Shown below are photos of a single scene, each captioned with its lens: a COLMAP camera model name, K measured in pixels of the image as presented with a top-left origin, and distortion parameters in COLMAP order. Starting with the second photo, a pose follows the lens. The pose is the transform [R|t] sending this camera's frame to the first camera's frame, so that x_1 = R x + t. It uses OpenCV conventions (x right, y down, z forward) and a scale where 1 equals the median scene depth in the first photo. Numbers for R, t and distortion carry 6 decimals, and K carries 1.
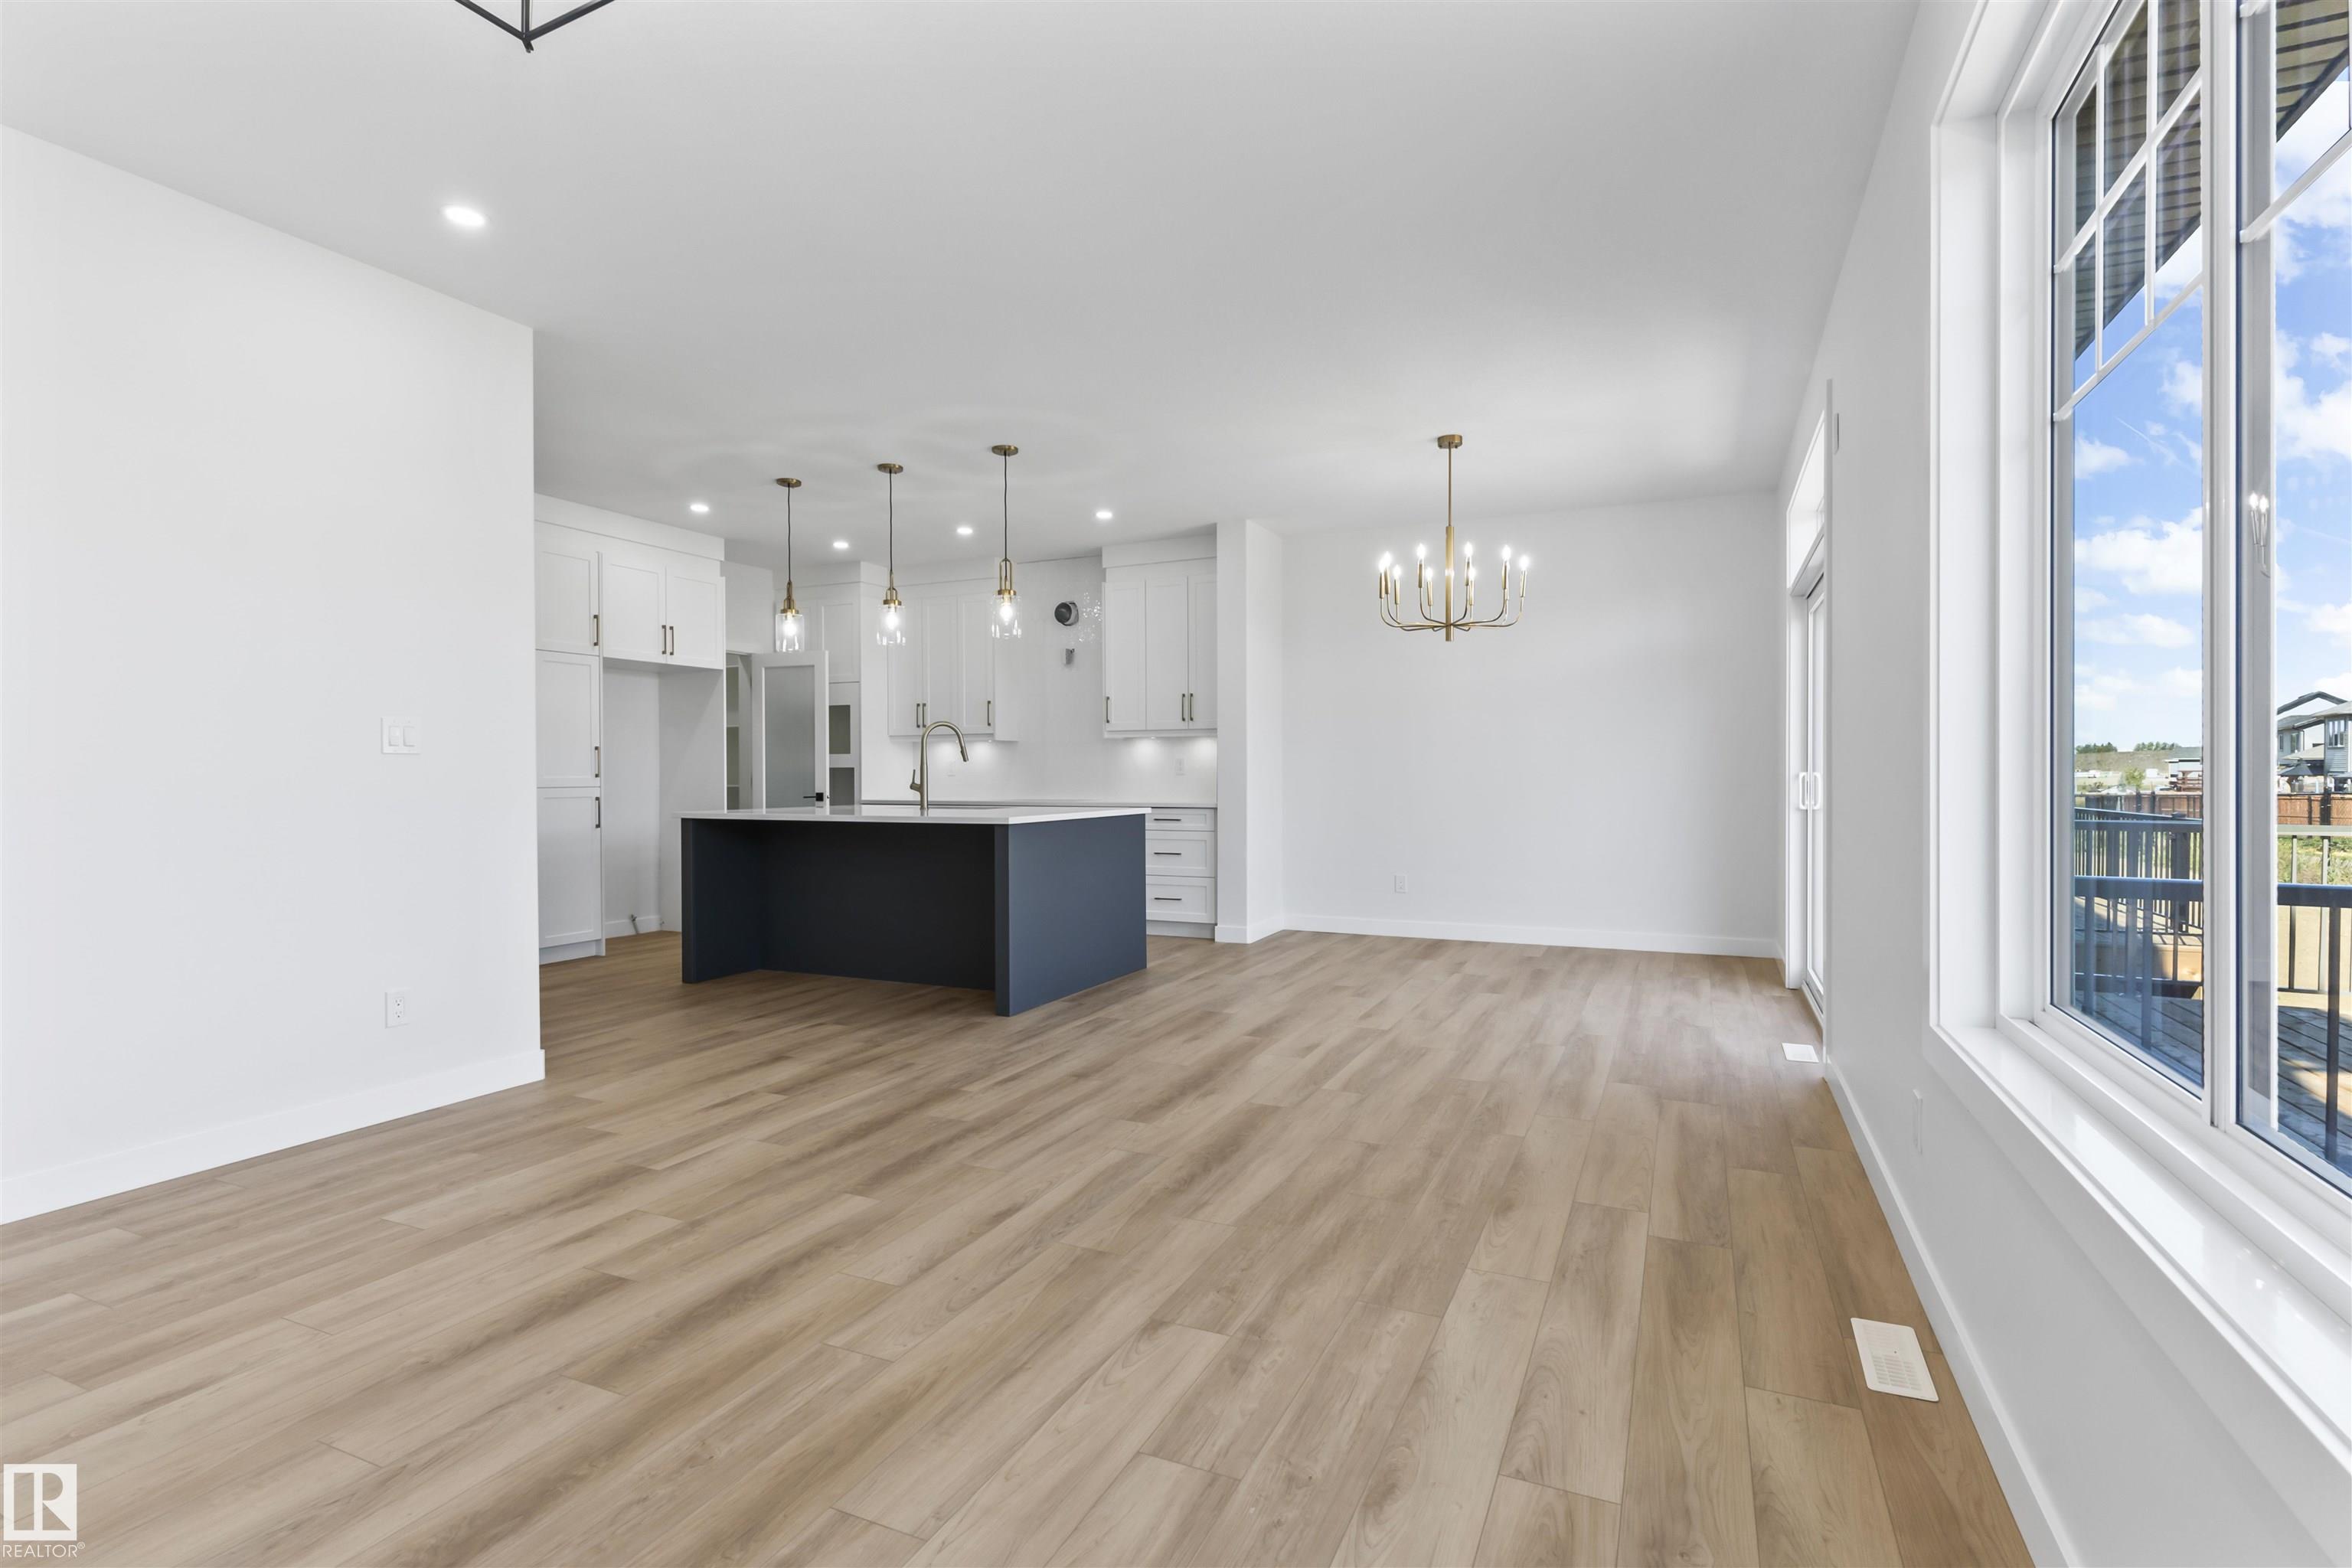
lens RADIAL K [[1112.3, 0, 1176.0], [0, 1112.3, 784.0], [0, 0, 1]] dist [0.003178, 0.000008]
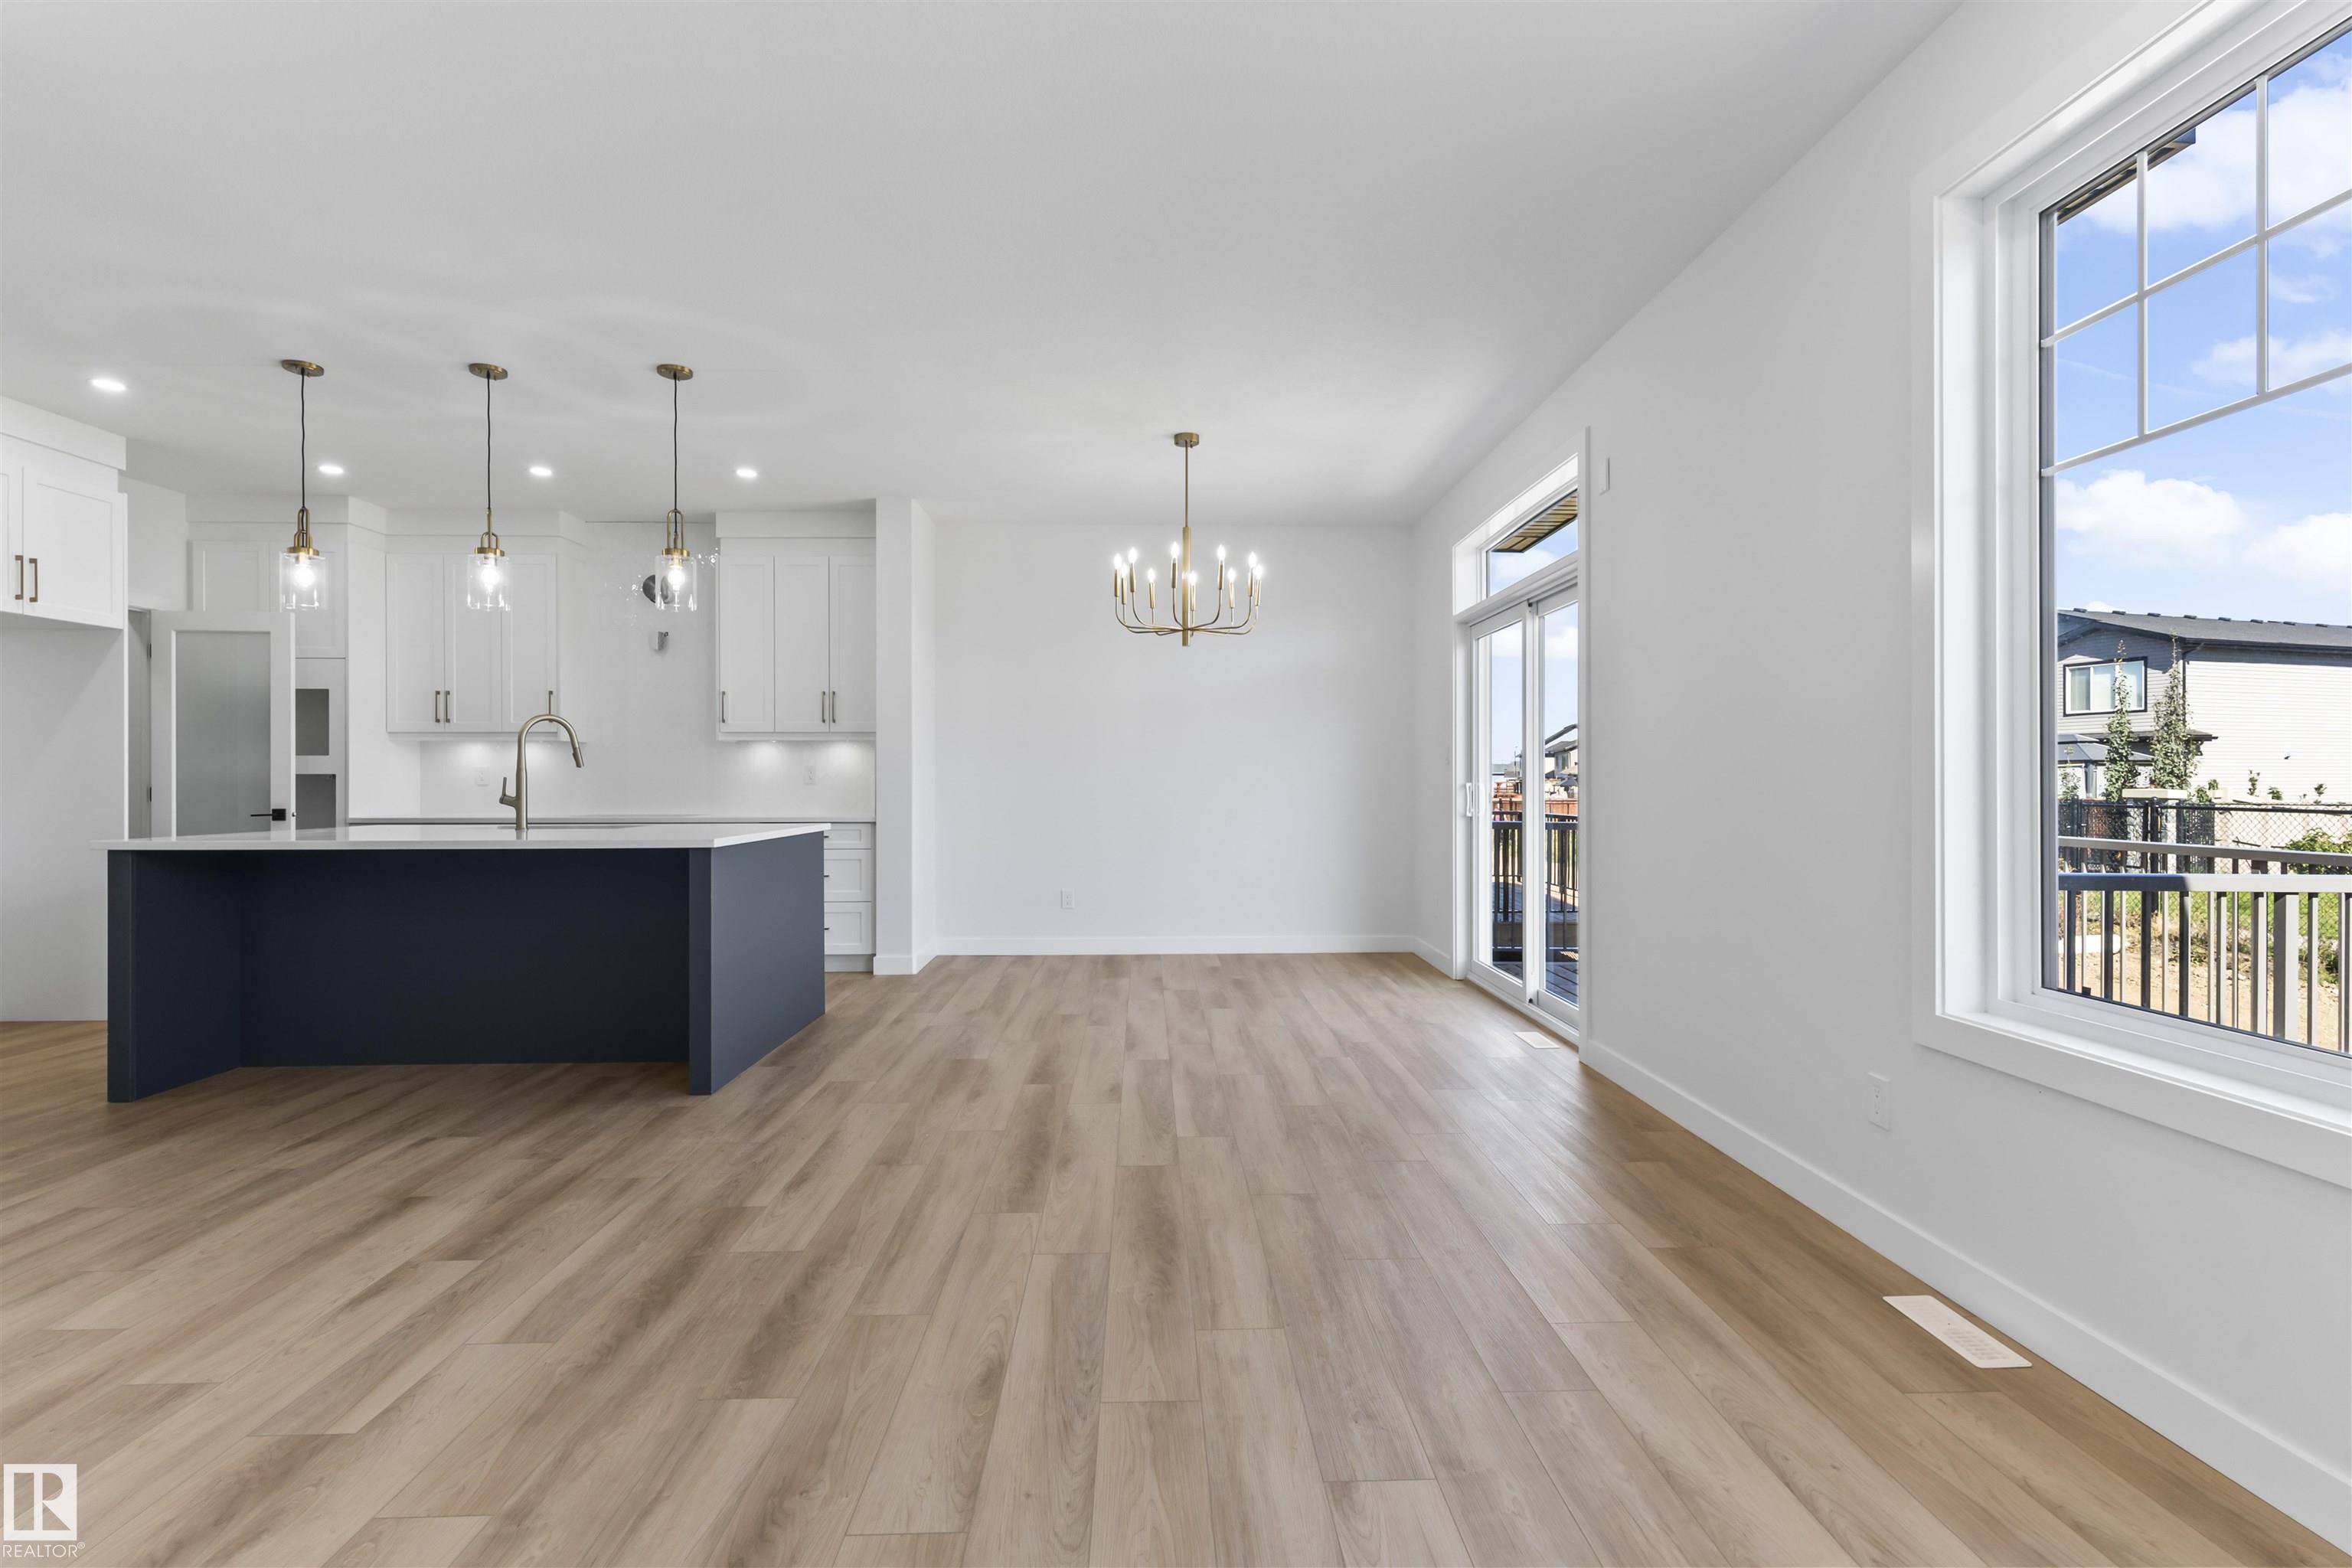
lens RADIAL K [[1112.3, 0, 1176.0], [0, 1112.3, 784.0], [0, 0, 1]] dist [0.003178, 0.000008]
pose [[0.893210, 0.001257, 0.449638, -0.204608], [0.002667, 0.999964, -0.008093, -0.001495], [-0.449632, 0.008428, 0.893174, 0.150833]]
